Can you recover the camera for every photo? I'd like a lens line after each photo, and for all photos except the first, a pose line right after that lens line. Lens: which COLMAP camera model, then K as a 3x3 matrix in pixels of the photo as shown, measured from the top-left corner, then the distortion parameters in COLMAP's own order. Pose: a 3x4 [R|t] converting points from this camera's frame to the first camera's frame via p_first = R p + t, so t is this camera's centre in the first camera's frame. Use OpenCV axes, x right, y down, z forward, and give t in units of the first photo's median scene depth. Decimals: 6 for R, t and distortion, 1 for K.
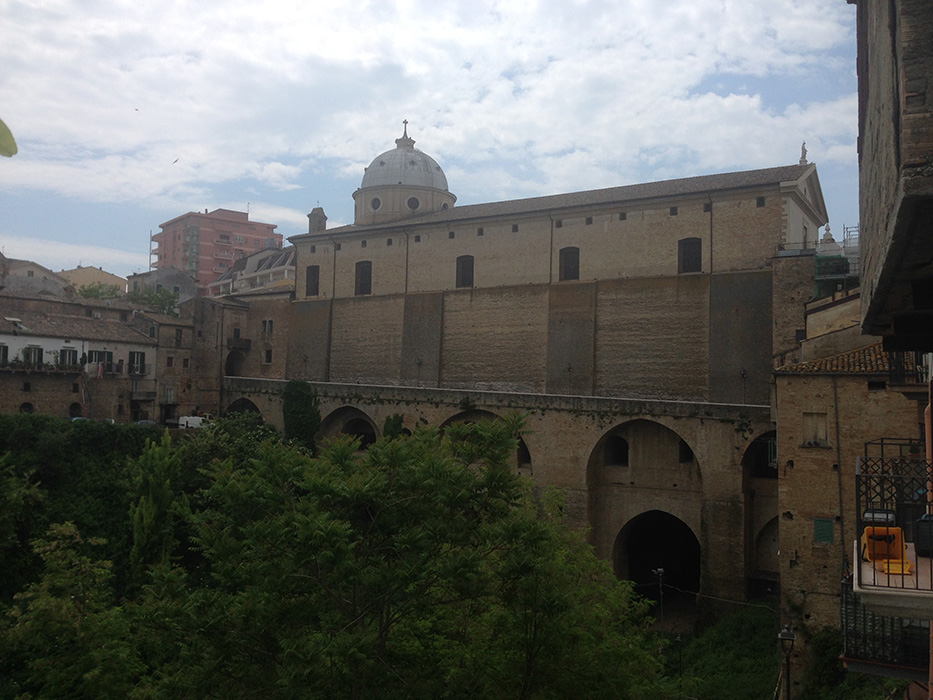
lens RADIAL K [[868.7, 0, 473.5], [0, 868.7, 351.5], [0, 0, 1]] dist [0.123225, -0.185129]
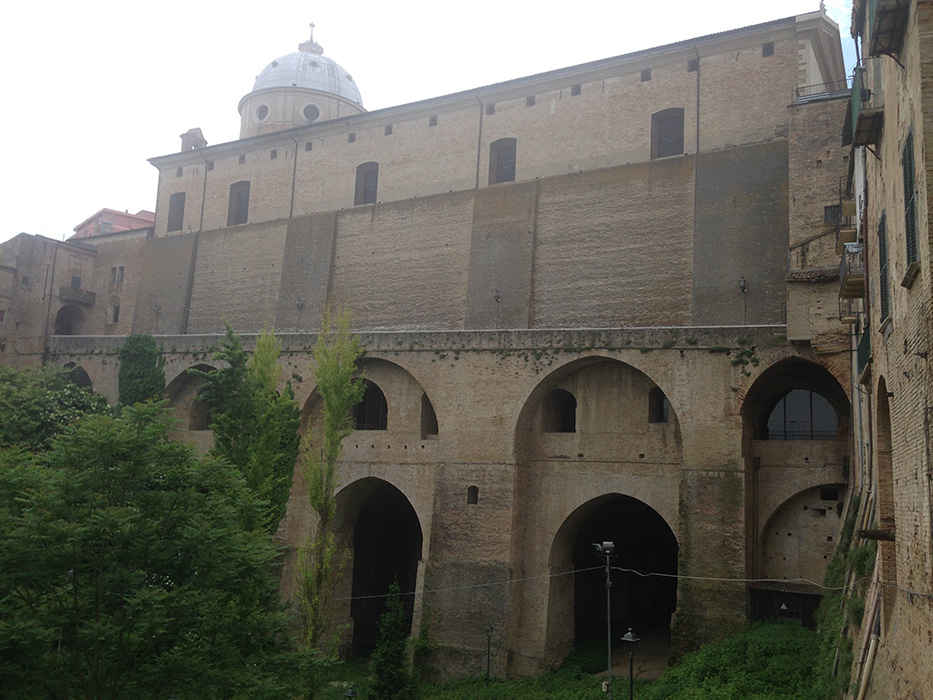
lens RADIAL K [[868.7, 0, 473.5], [0, 868.7, 351.5], [0, 0, 1]] dist [0.123225, -0.185129]
pose [[0.999285, 0.031985, 0.020159, 0.078382], [-0.029871, 0.994773, -0.097641, 0.133283], [-0.023176, 0.096969, 0.995018, 0.301506]]
